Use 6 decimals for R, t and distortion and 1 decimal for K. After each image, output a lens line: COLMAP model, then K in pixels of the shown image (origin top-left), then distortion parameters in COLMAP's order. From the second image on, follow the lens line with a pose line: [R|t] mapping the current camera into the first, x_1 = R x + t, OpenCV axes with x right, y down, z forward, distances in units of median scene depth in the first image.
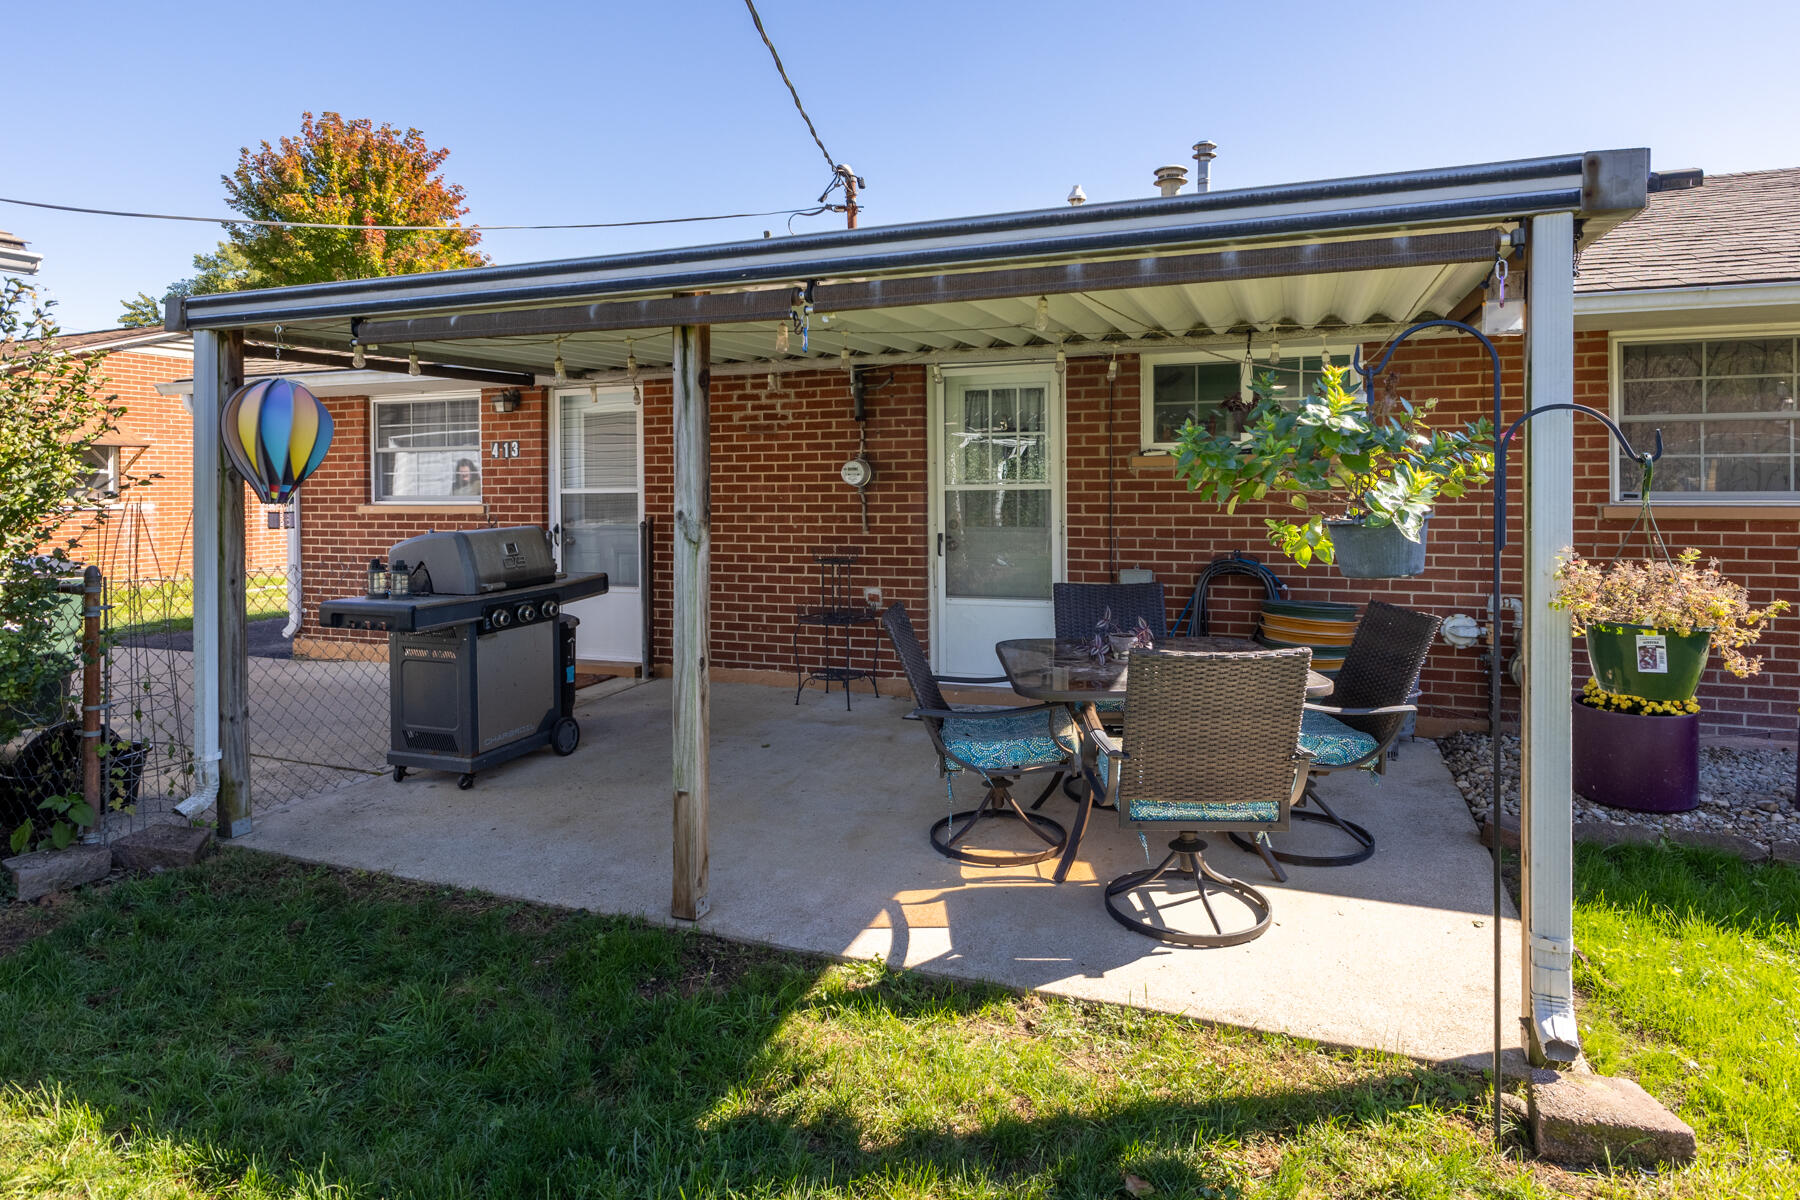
lens RADIAL K [[1038.5, 0, 902.3], [0, 1038.5, 483.3], [0, 0, 1]] dist [0.000800, -0.000774]
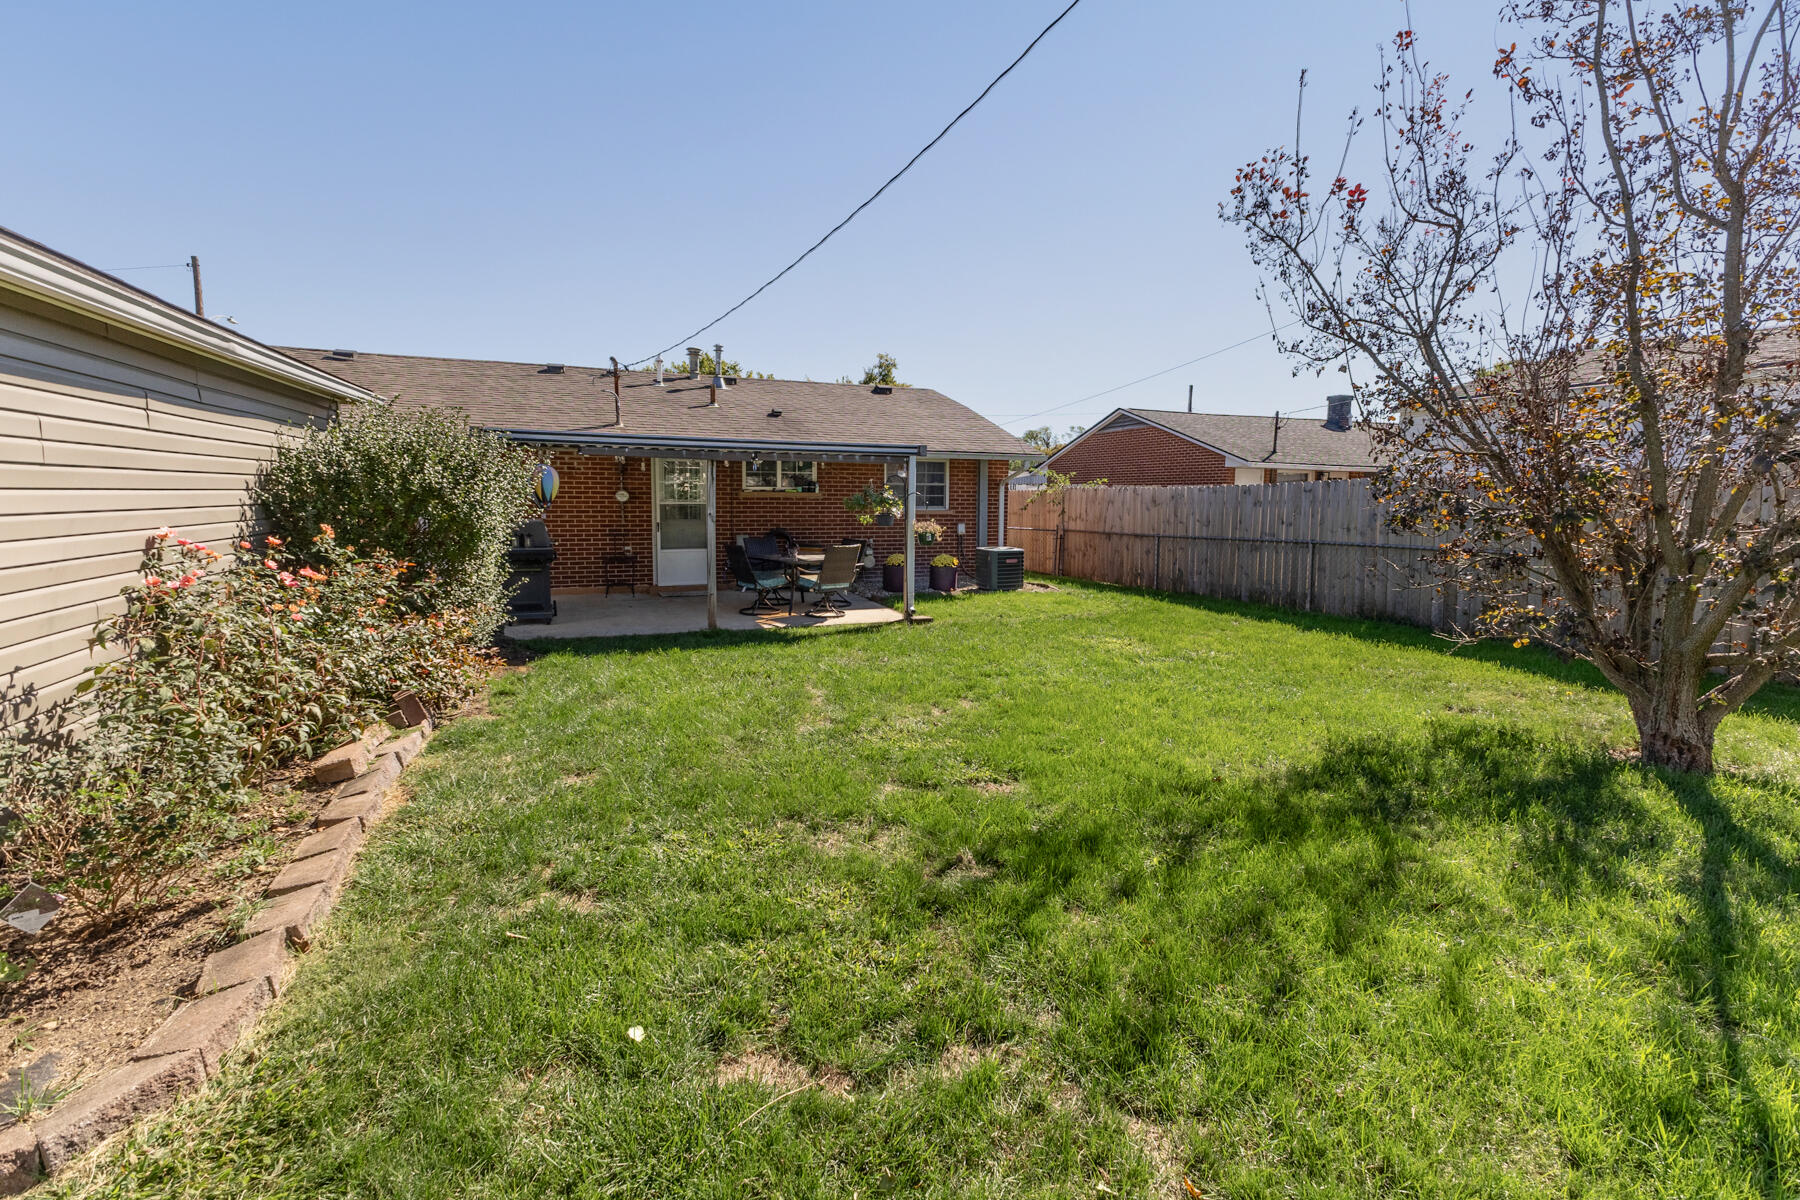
lens RADIAL K [[791.1, 0, 894.1], [0, 791.1, 572.4], [0, 0, 1]] dist [0.015391, 0.000170]
pose [[0.735713, -0.054542, 0.675093, -0.723465], [-0.014513, 0.995254, 0.096224, -0.017995], [-0.677137, -0.080590, 0.731430, -0.631024]]
